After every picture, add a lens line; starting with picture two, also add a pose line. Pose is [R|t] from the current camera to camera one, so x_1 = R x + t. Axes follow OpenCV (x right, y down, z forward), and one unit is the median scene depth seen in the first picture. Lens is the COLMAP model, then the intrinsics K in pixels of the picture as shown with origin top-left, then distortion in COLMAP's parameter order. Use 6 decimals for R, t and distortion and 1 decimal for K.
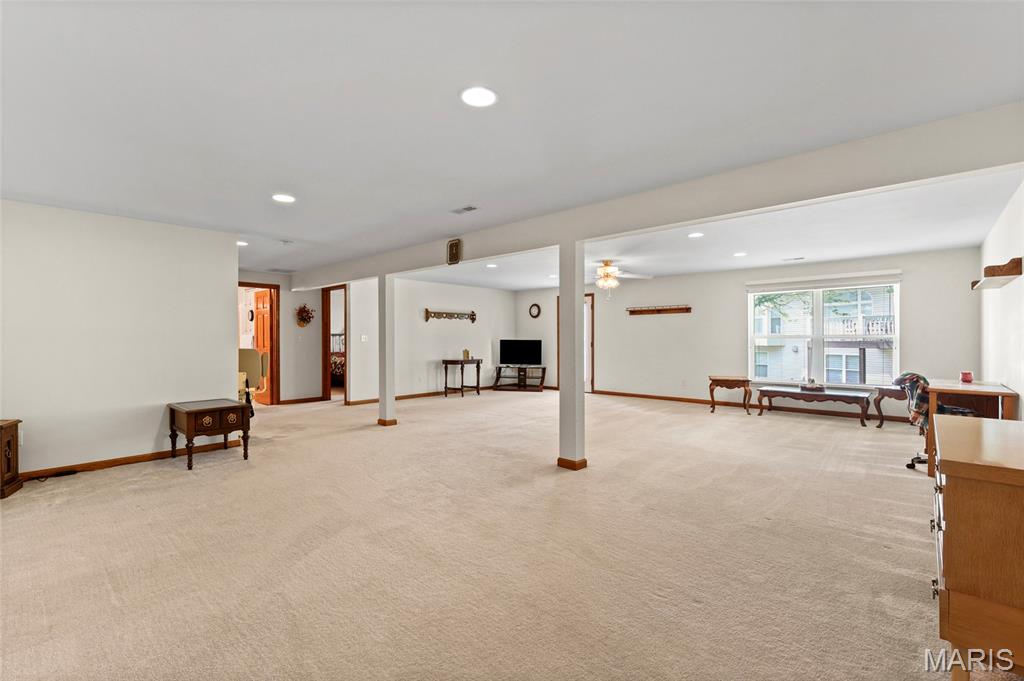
lens RADIAL K [[448.7, 0, 515.9], [0, 448.7, 339.5], [0, 0, 1]] dist [-0.000747, -0.000685]
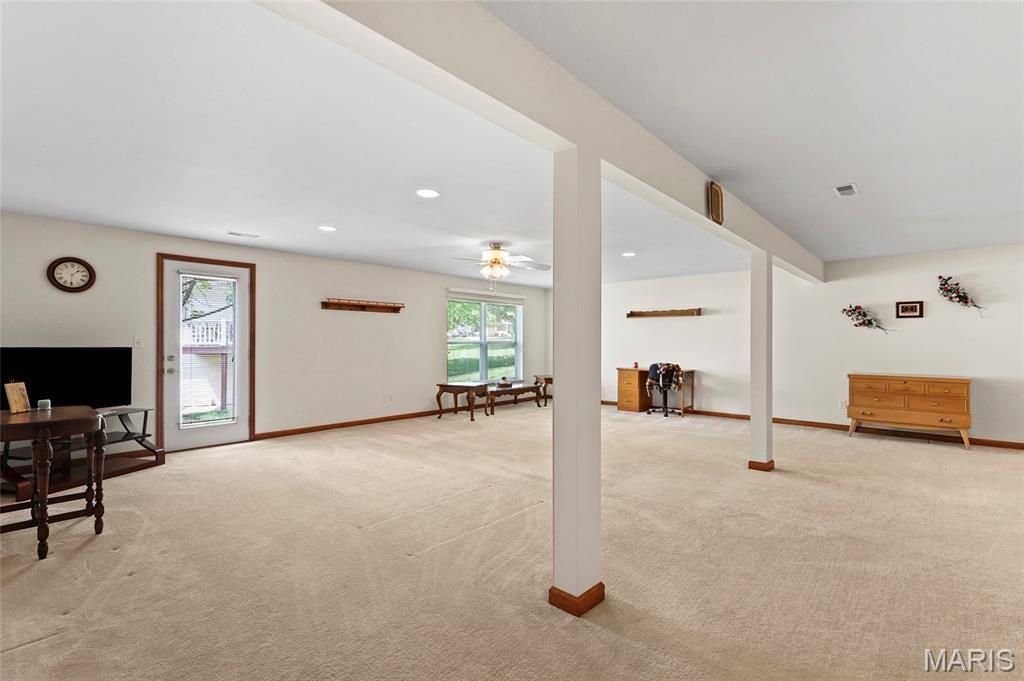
lens RADIAL K [[448.7, 0, 515.9], [0, 448.7, 339.4], [0, 0, 1]] dist [-0.000747, -0.000685]
pose [[0.005149, 0.012665, 0.999907, -0.512443], [0.007184, 0.999894, -0.012702, 0.002697], [-0.999961, 0.007248, 0.005058, 0.860628]]
